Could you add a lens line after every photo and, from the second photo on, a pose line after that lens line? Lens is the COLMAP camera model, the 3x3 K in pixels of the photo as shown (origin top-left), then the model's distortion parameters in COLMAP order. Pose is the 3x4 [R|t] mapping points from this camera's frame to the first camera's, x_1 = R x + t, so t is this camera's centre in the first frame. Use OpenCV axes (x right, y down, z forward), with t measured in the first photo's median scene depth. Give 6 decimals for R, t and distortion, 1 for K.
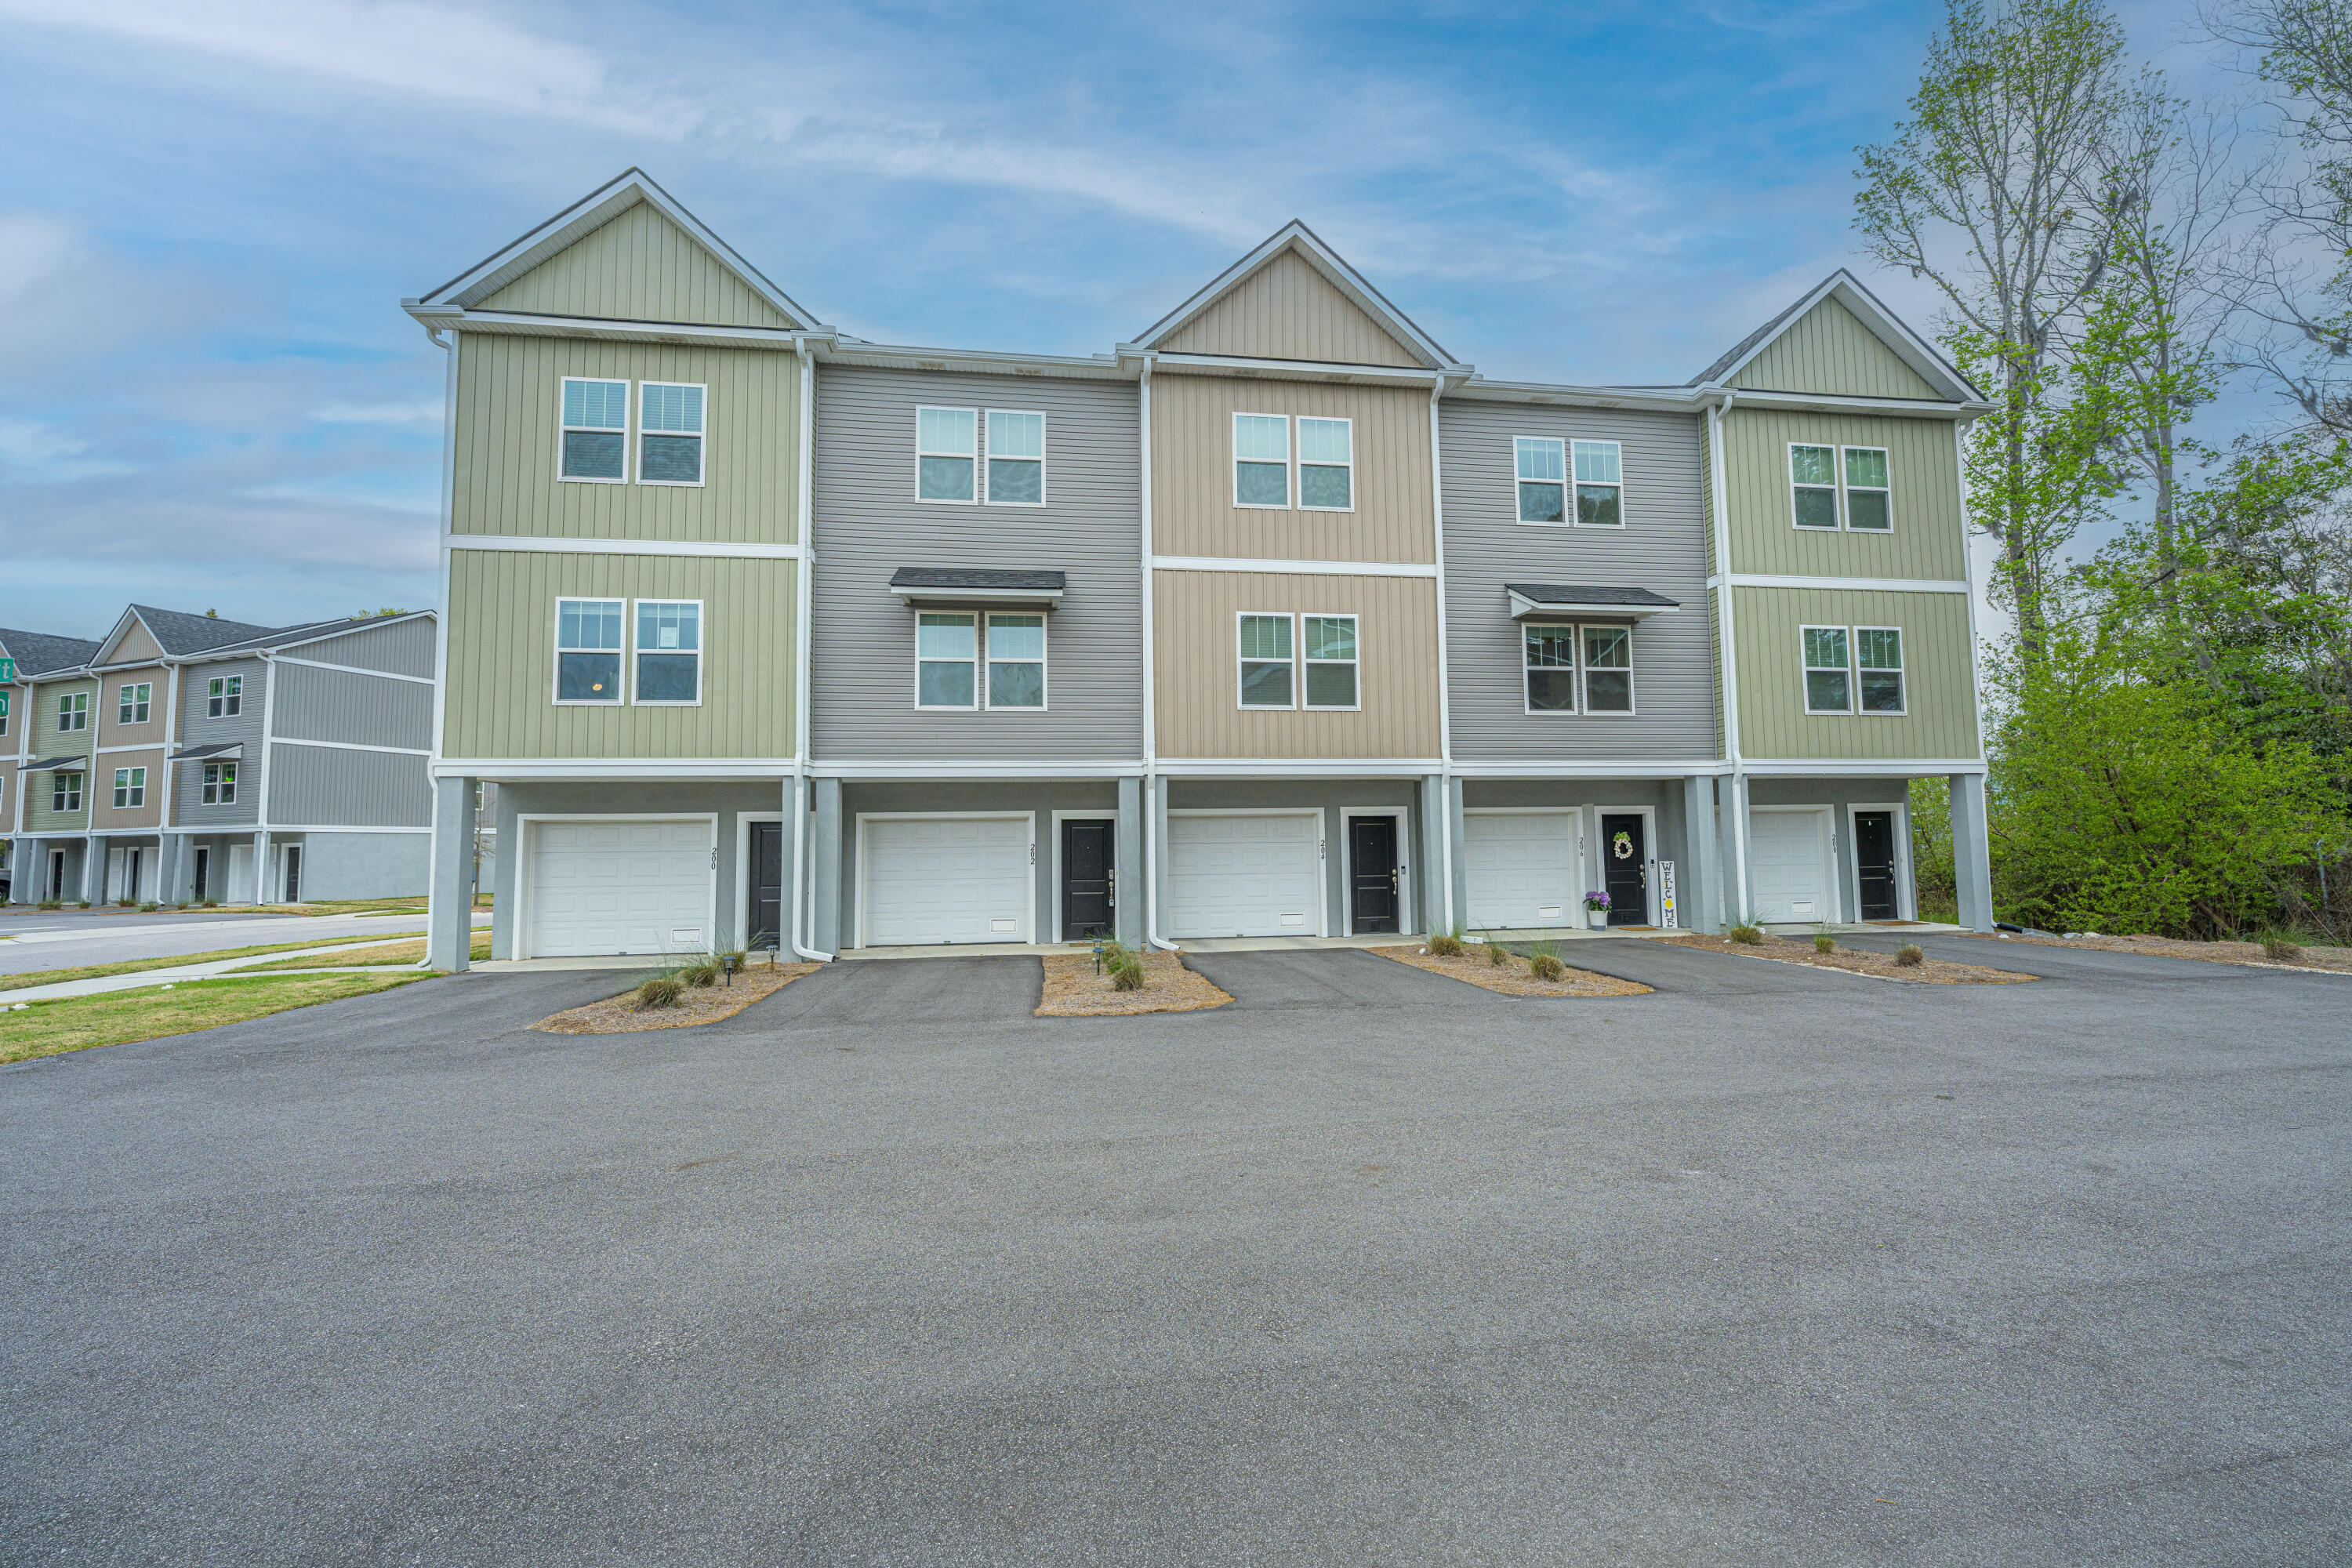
lens RADIAL K [[942.0, 0, 1180.2], [0, 942.0, 763.4], [0, 0, 1]] dist [-0.002818, 0.000384]
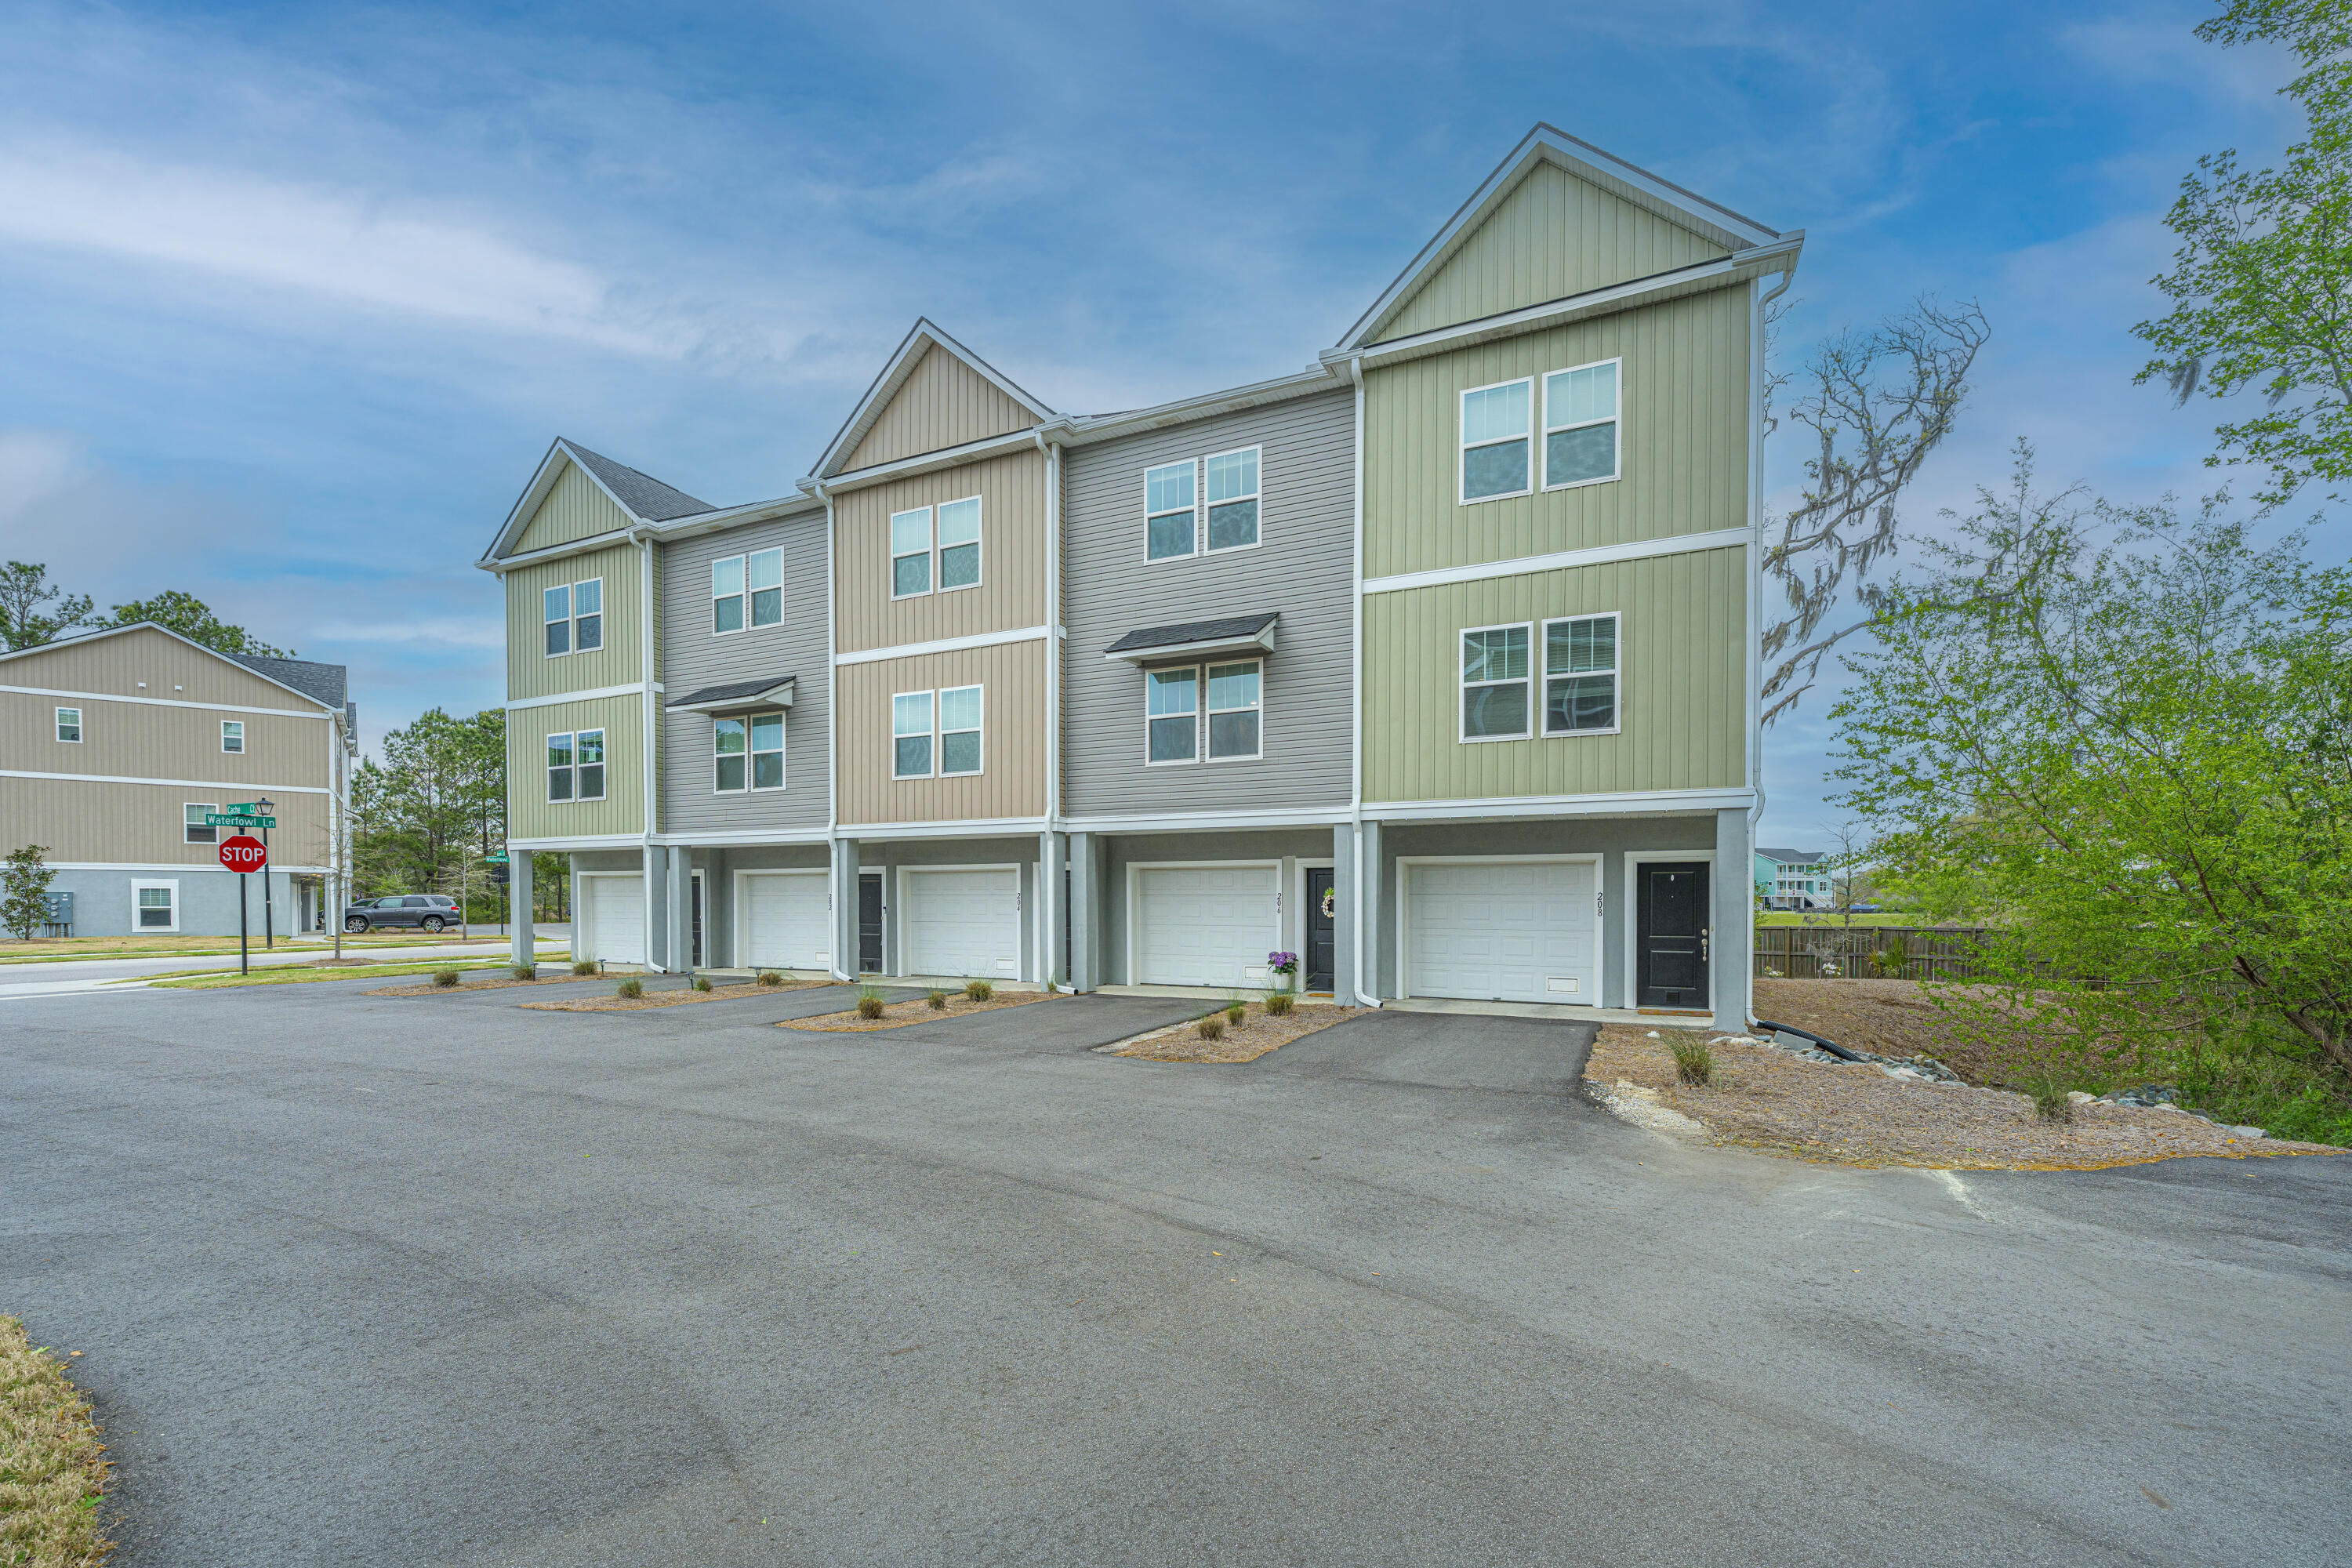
lens RADIAL K [[1027.7, 0, 1175.3], [0, 1027.7, 890.1], [0, 0, 1]] dist [-0.002979, -0.000053]
pose [[0.822545, 0.009079, -0.568627, 0.402252], [0.038886, 0.996634, 0.072163, -0.000144], [0.567369, -0.081469, 0.819424, 0.058348]]
